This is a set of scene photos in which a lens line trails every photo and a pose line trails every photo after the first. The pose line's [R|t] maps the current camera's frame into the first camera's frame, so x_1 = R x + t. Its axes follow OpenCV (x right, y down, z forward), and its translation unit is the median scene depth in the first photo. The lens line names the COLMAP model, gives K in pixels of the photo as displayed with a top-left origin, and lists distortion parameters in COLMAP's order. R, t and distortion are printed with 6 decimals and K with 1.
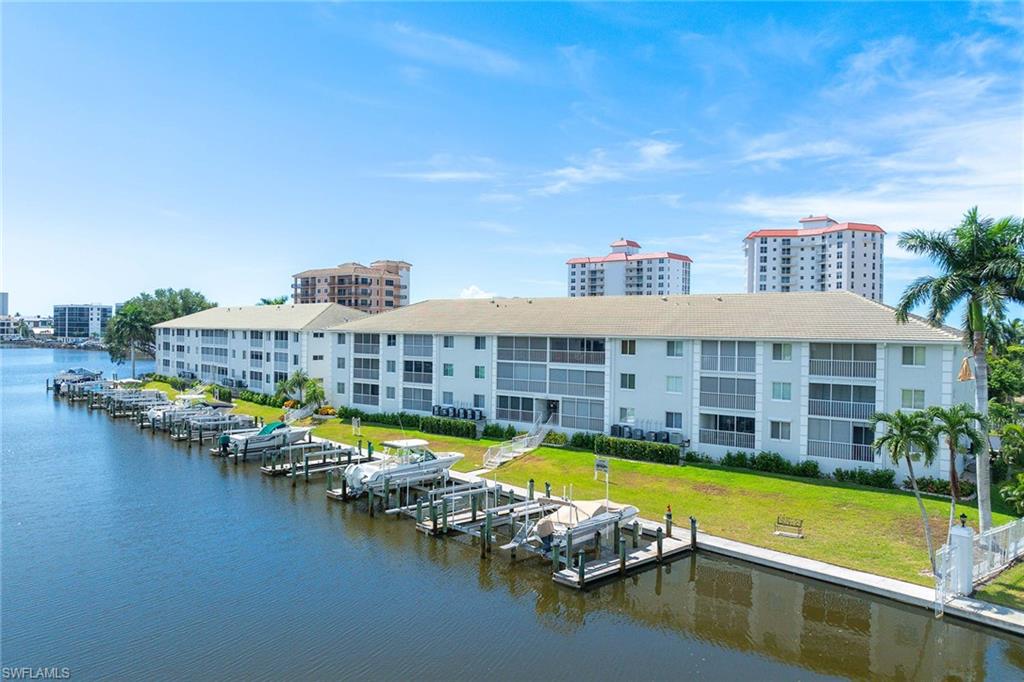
lens RADIAL K [[721.7, 0, 508.0], [0, 721.7, 341.3], [0, 0, 1]] dist [-0.027310, 0.015053]
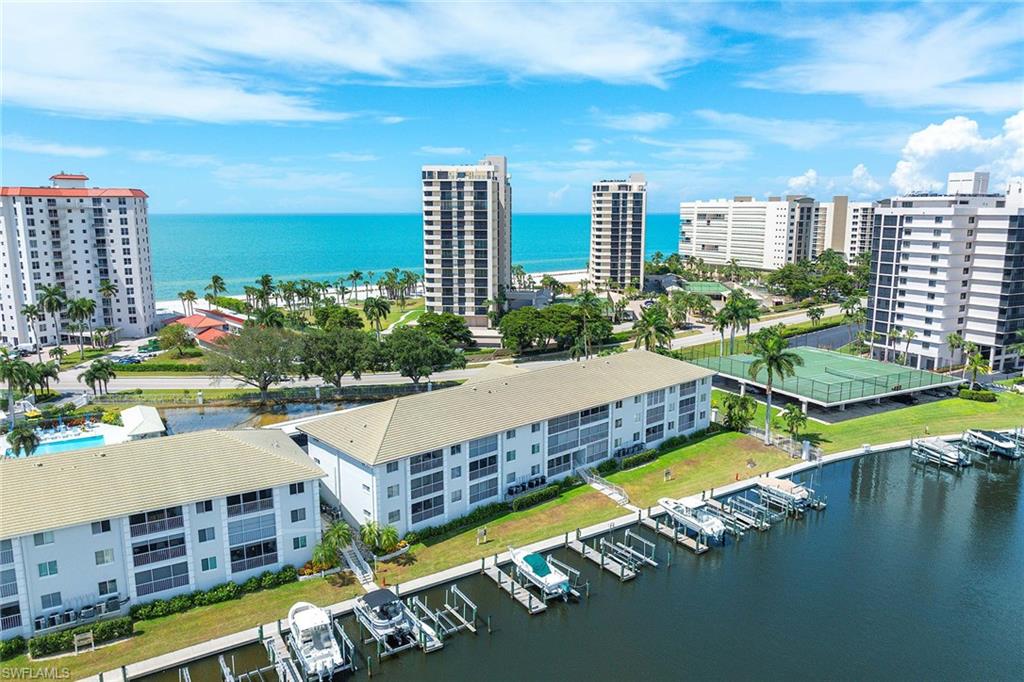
lens RADIAL K [[721.7, 0, 513.1], [0, 721.7, 337.2], [0, 0, 1]] dist [-0.027310, 0.015053]
pose [[0.161285, -0.189769, 0.968491, -1.141972], [0.013735, 0.981675, 0.190065, -0.363229], [-0.986812, -0.017353, 0.160936, 0.749409]]
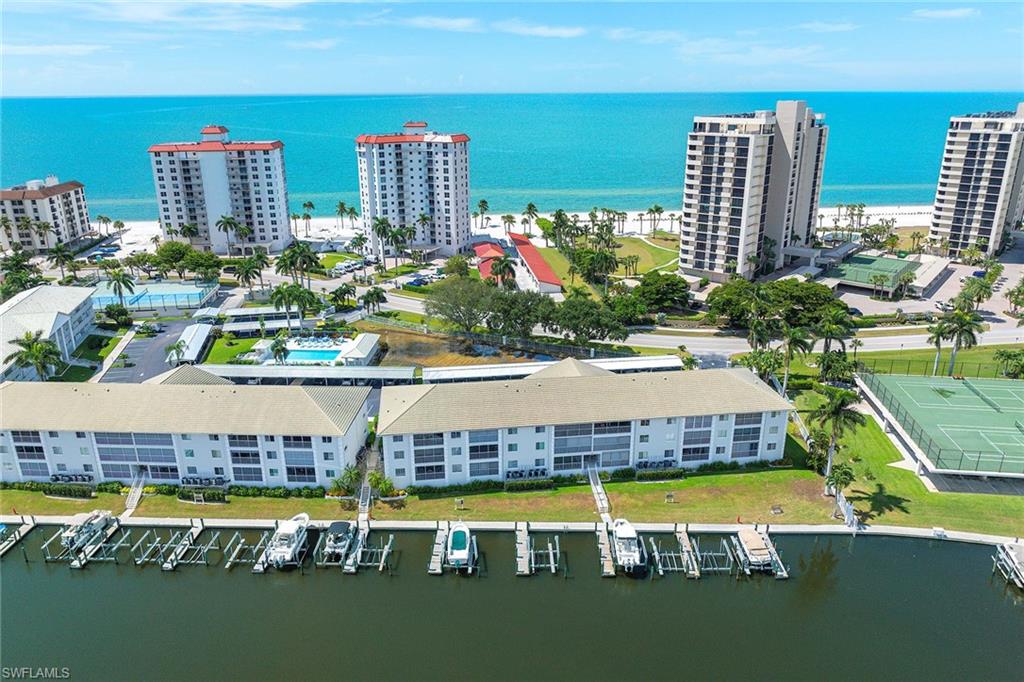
lens RADIAL K [[721.7, 0, 512.1], [0, 721.7, 342.9], [0, 0, 1]] dist [-0.027310, 0.015053]
pose [[0.693250, -0.263134, 0.670943, -0.961030], [0.026389, 0.939608, 0.341234, -0.630349], [-0.720214, -0.218855, 0.658327, 0.058838]]
